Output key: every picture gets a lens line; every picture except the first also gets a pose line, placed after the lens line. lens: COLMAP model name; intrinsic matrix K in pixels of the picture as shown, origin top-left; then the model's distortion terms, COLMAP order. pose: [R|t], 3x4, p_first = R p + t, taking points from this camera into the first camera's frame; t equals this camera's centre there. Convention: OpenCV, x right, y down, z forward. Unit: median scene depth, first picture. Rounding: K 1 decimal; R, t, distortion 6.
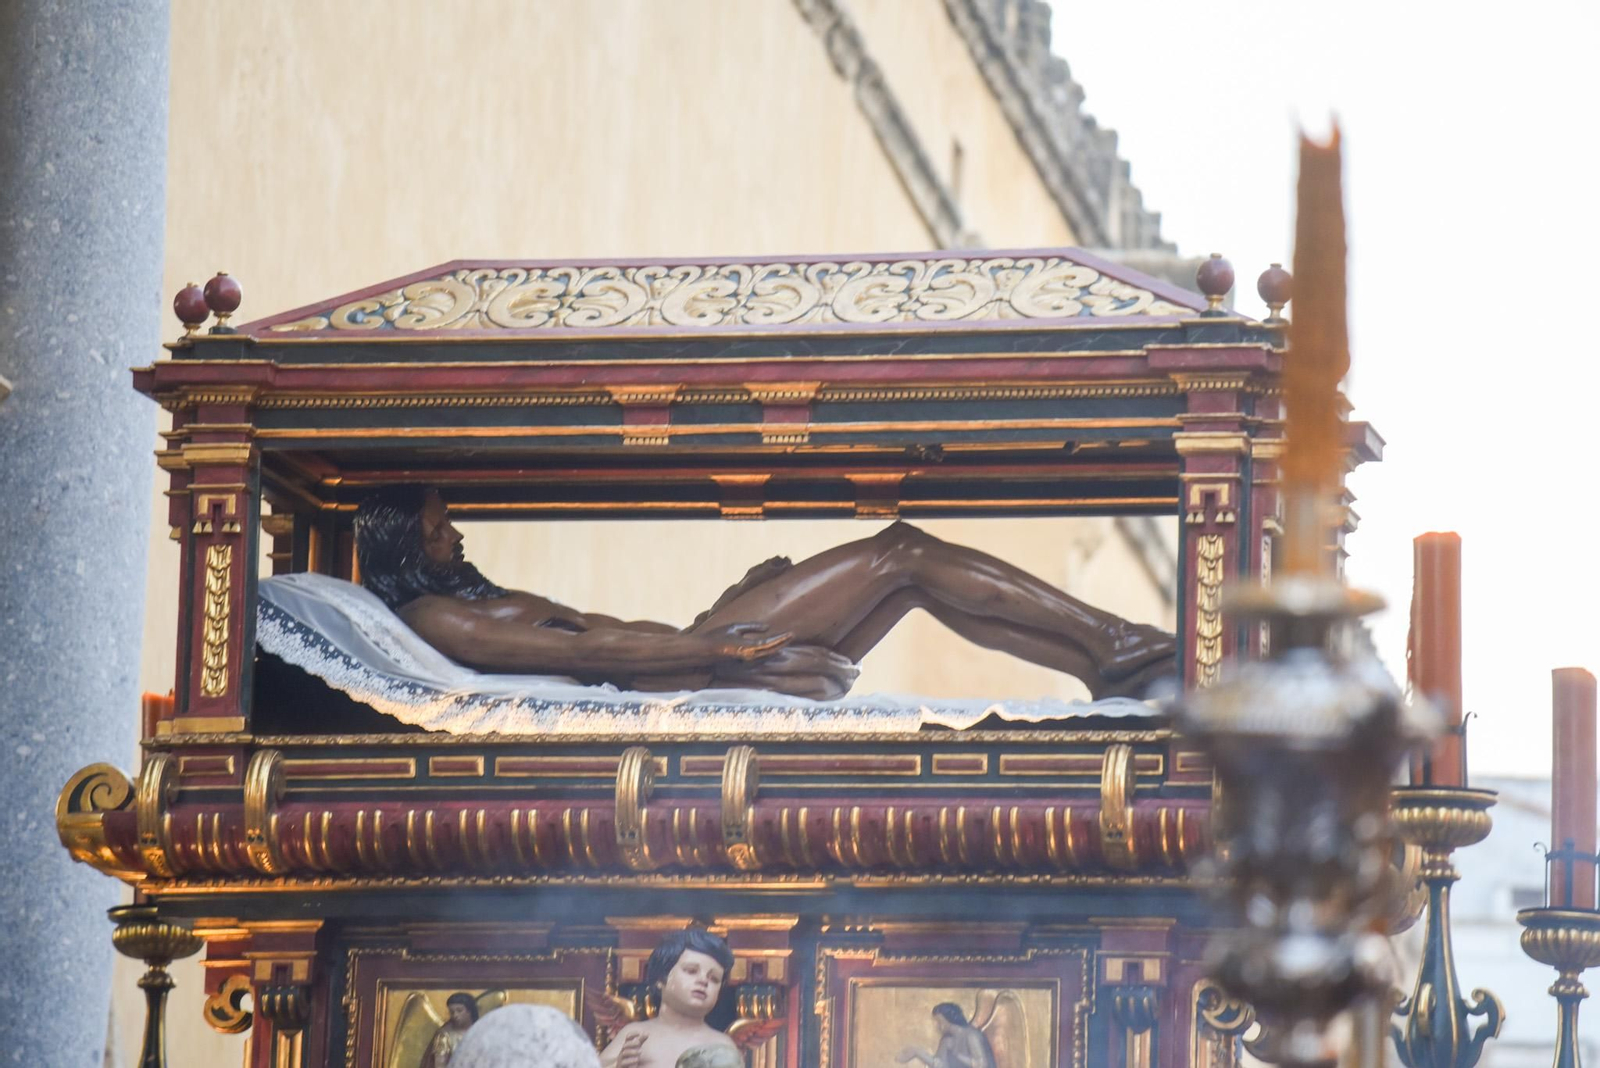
lens RADIAL K [[8821.8, 0, 797.9], [0, 8821.8, 536.6], [0, 0, 1]] dist [0.132149, 0.000000]
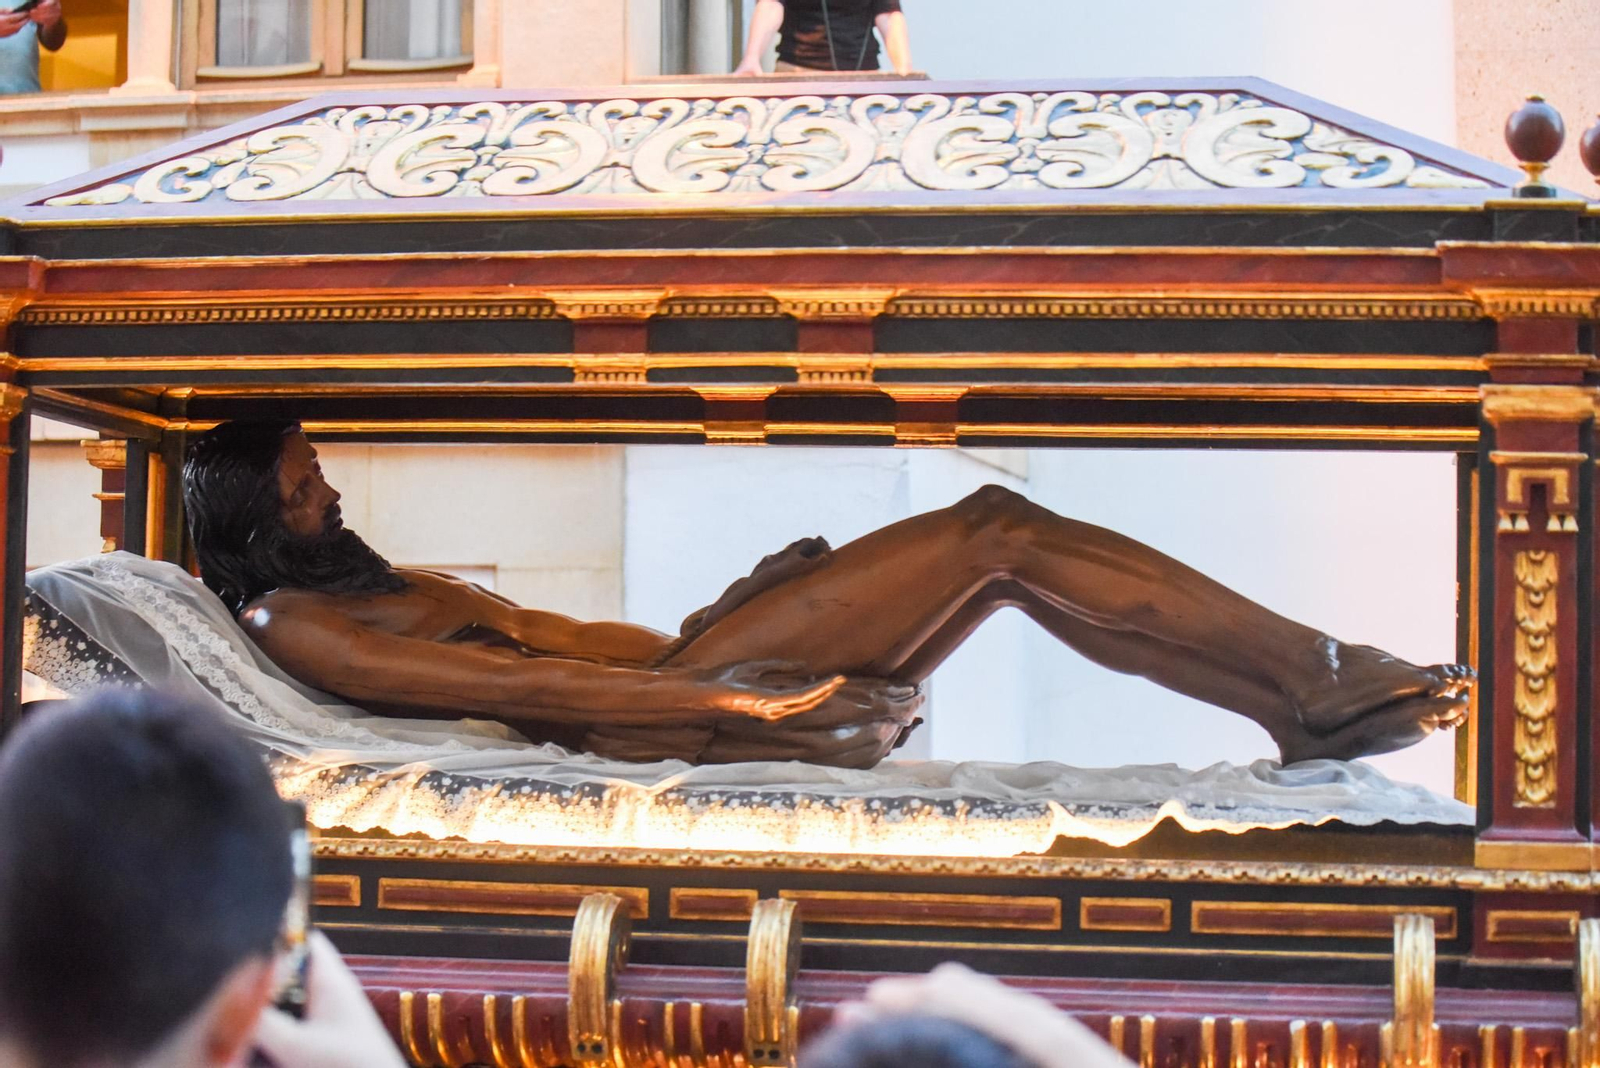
lens RADIAL K [[3373.0, 0, 814.3], [0, 3373.0, 658.5], [0, 0, 1]] dist [-0.399860, 0.000000]
pose [[0.998324, -0.007147, 0.057430, -0.016516], [-0.001054, 0.989935, 0.141520, -0.024832], [-0.057863, -0.141343, 0.988268, 0.756261]]
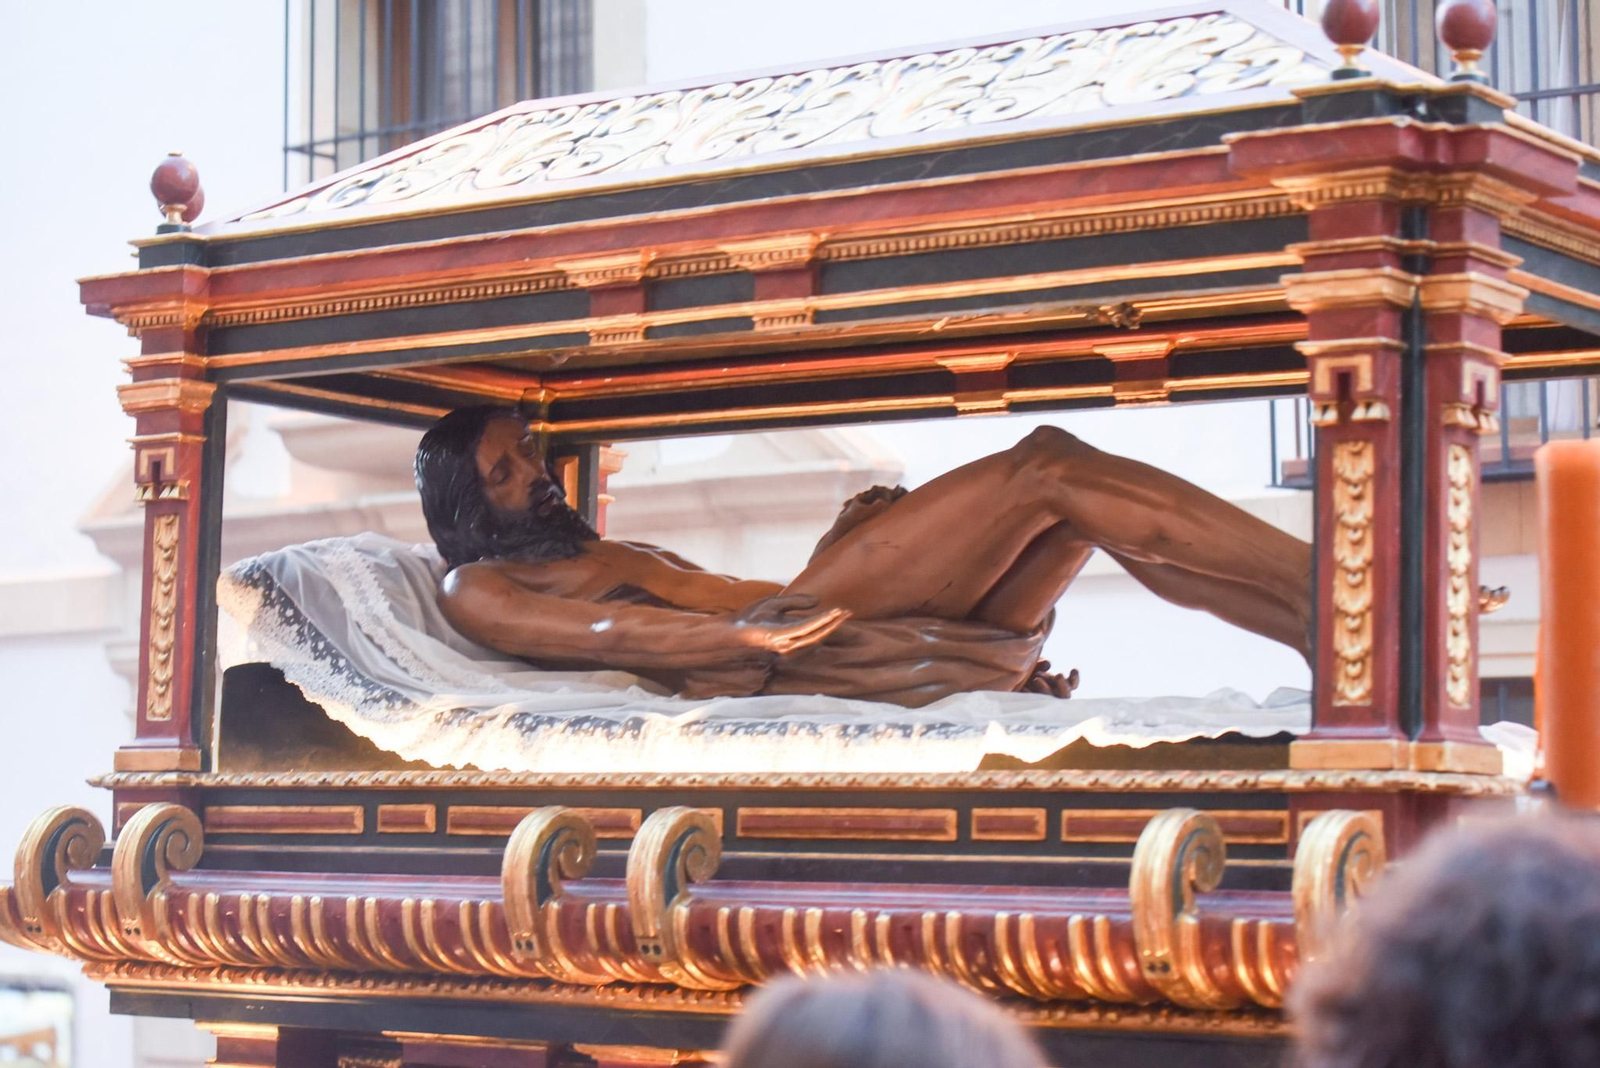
lens RADIAL K [[3840.7, 0, 798.8], [0, 3840.7, 542.2], [0, 0, 1]] dist [-0.382476, 0.000000]
pose [[0.908768, -0.046155, -0.414742, 0.116864], [0.072390, 0.996233, 0.047754, -0.008277], [0.410975, -0.073420, 0.908685, 0.732507]]
